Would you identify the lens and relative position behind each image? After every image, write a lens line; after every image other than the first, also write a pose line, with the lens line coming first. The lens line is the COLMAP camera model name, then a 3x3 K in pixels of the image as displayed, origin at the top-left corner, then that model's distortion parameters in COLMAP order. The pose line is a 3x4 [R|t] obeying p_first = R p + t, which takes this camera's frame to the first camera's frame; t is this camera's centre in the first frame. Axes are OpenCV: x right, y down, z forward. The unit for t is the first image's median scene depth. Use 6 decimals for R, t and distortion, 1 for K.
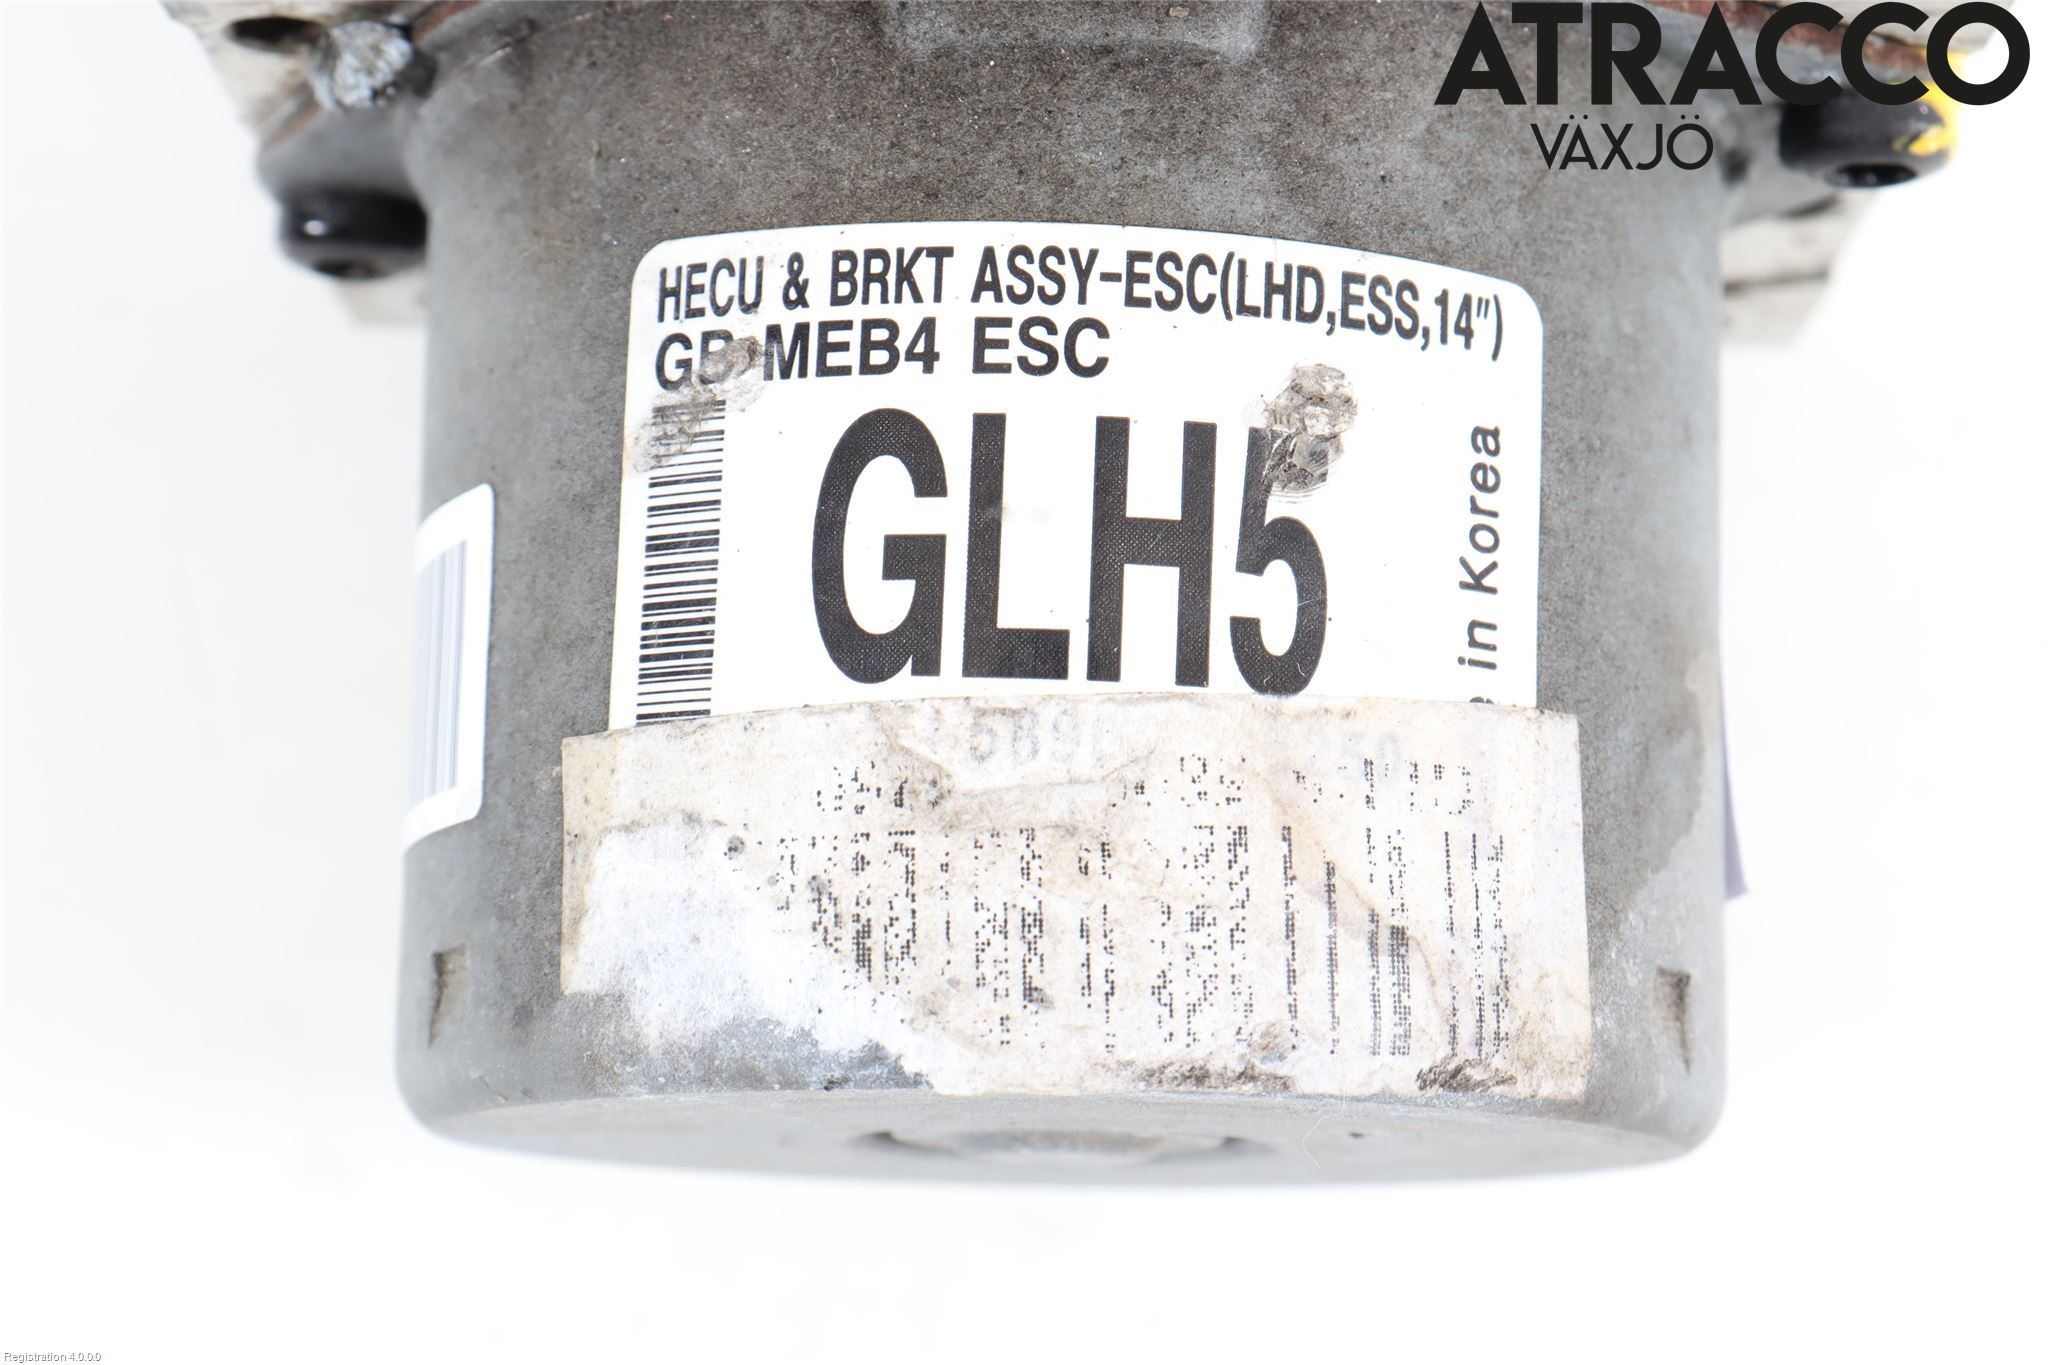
lens RADIAL K [[4537.1, 0, 1024.0], [0, 4537.1, 682.5], [0, 0, 1]] dist [0.050465, 0.065297]
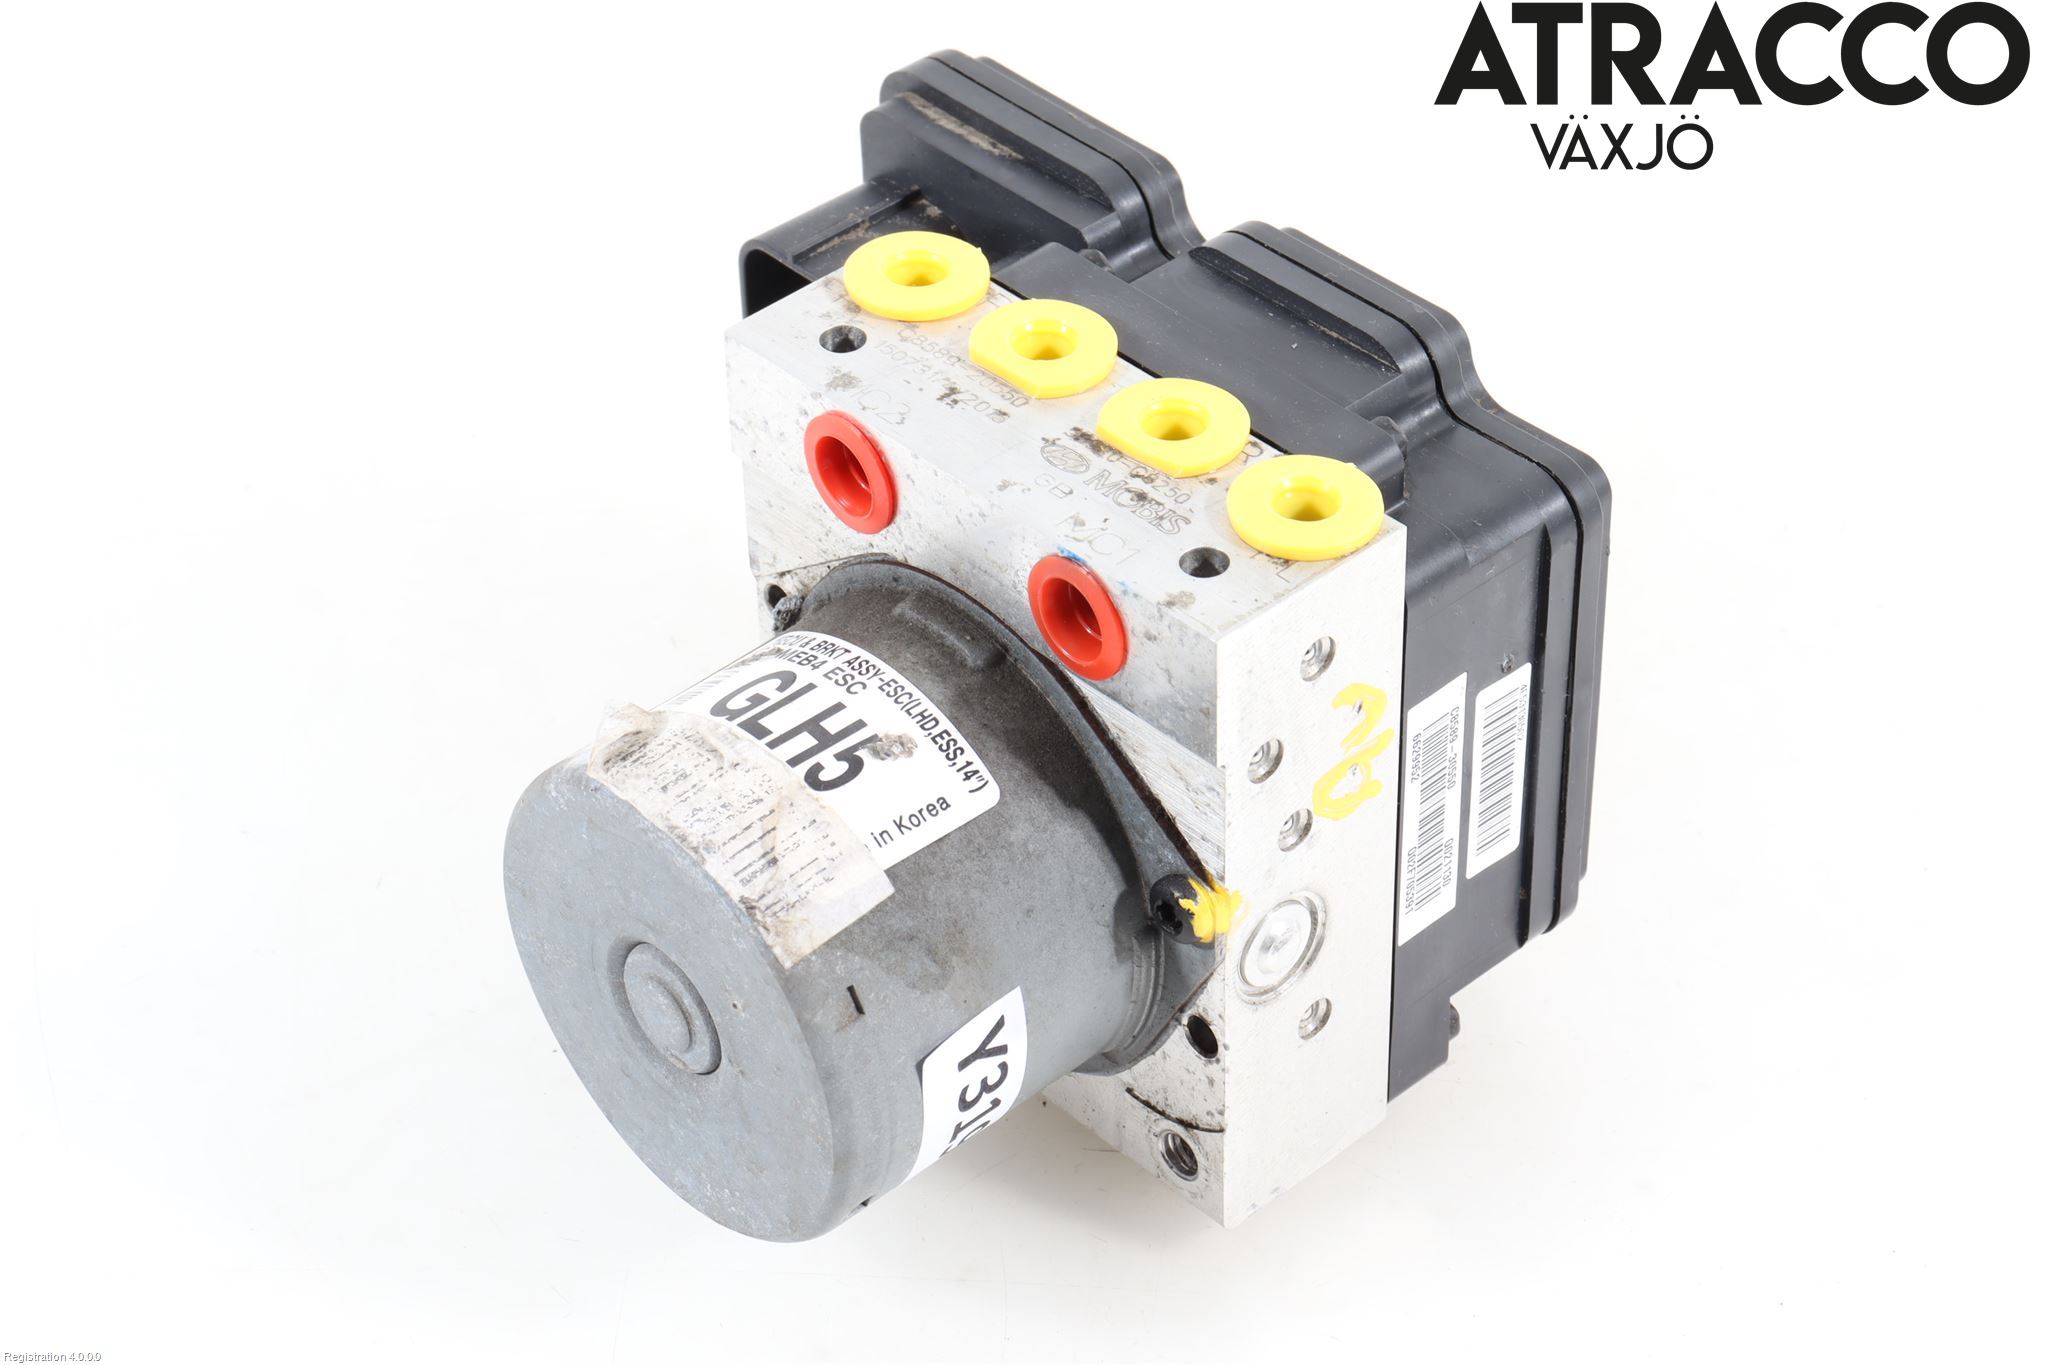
lens RADIAL K [[4537.1, 0, 1024.0], [0, 4537.1, 682.5], [0, 0, 1]] dist [0.050465, 0.065297]
pose [[0.696249, 0.442396, -0.565264, 1.635380], [-0.702693, 0.580797, -0.410972, 0.981720], [0.146491, 0.683346, 0.715247, -0.953664]]
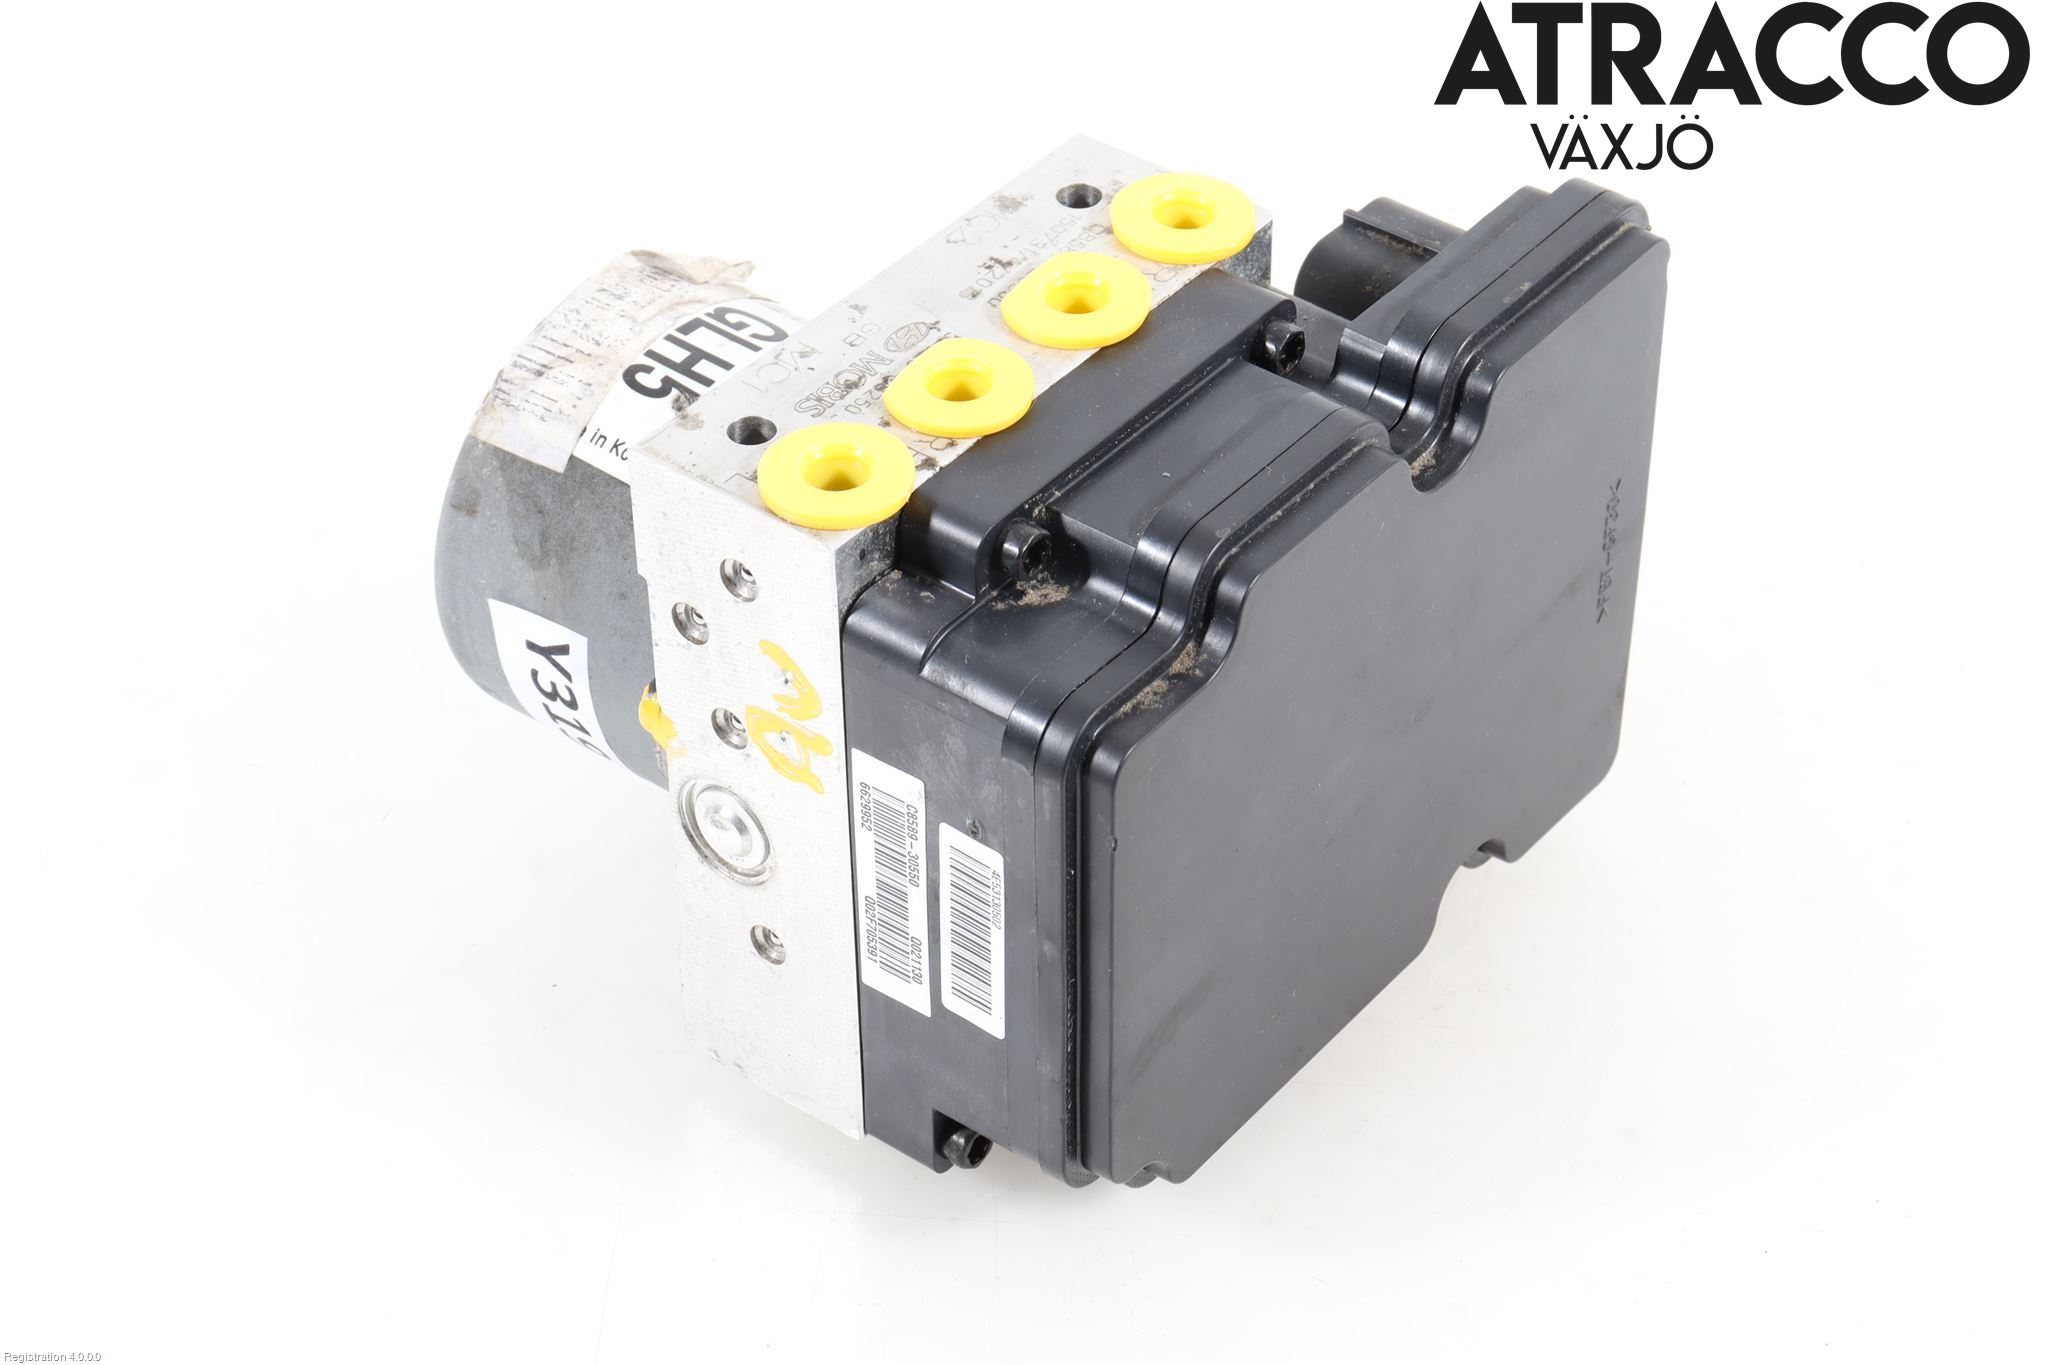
lens RADIAL K [[4423.0, 0, 1024.0], [0, 4423.0, 682.5], [0, 0, 1]] dist [0.004283, -0.001546]
pose [[-0.601587, 0.514404, -0.611132, 1.774417], [-0.784338, -0.235426, 0.573924, -1.912621], [0.151352, 0.824599, 0.545096, -0.380067]]
